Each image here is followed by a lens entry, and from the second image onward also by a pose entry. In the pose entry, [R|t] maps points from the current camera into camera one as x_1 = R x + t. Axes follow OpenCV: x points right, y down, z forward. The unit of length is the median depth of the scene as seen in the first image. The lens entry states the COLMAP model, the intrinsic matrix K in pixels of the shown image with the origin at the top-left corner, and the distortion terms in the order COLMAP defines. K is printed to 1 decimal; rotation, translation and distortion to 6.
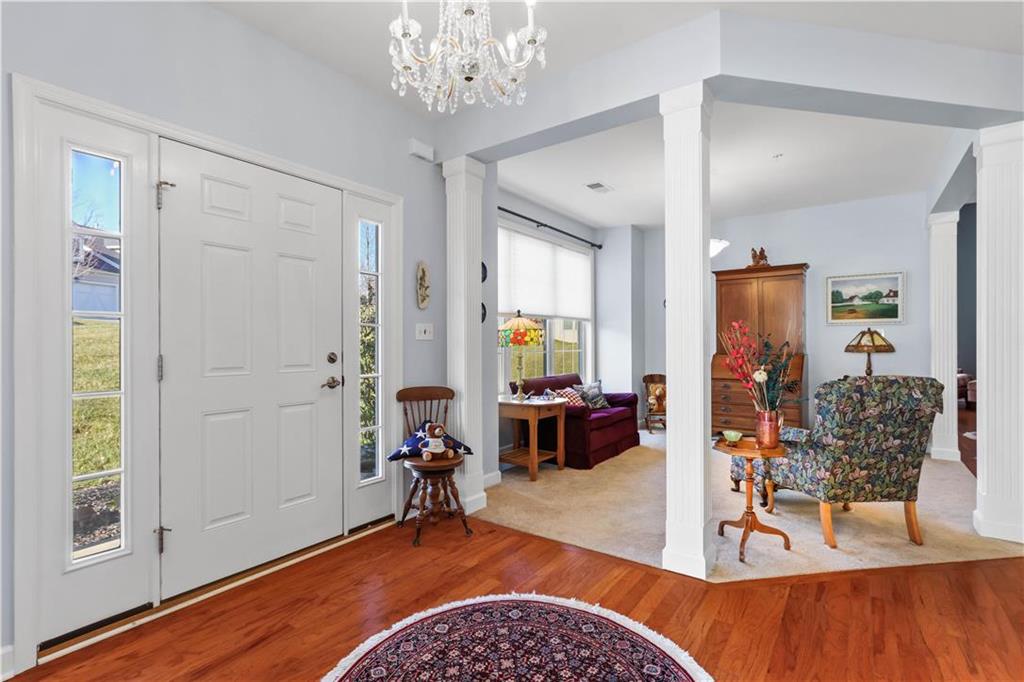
lens RADIAL K [[474.5, 0, 510.0], [0, 474.5, 343.0], [0, 0, 1]] dist [-0.003730, 0.004202]
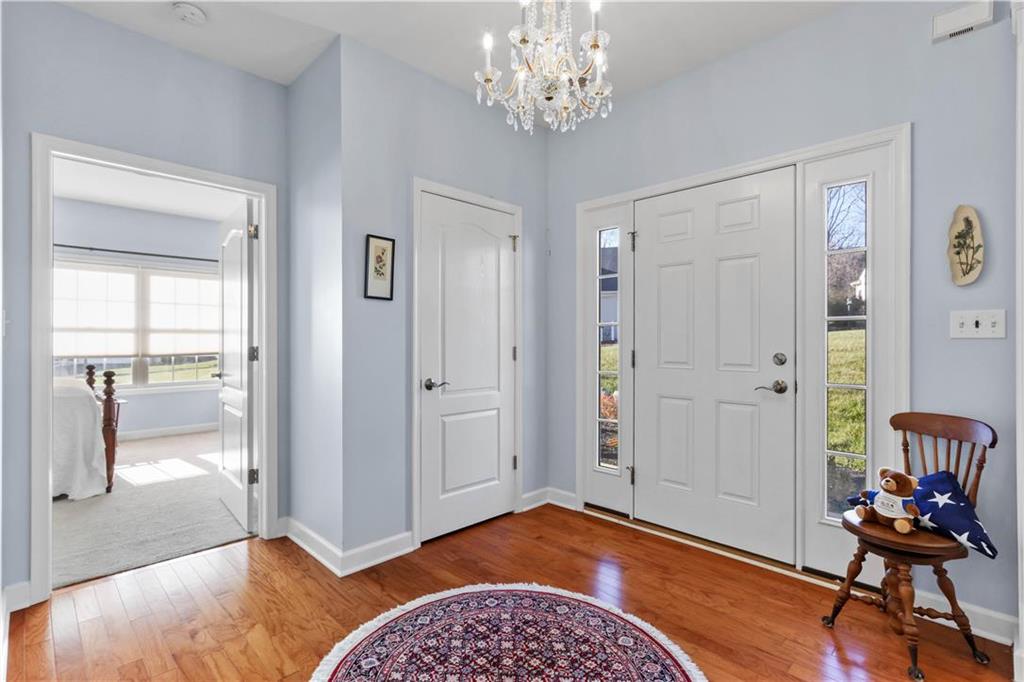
lens RADIAL K [[474.5, 0, 511.3], [0, 474.5, 340.9], [0, 0, 1]] dist [-0.003730, 0.004202]
pose [[-0.139413, 0.003606, -0.990228, 0.697784], [-0.002056, 0.999990, 0.003931, -0.006271], [0.990232, 0.002584, -0.139404, 0.755474]]
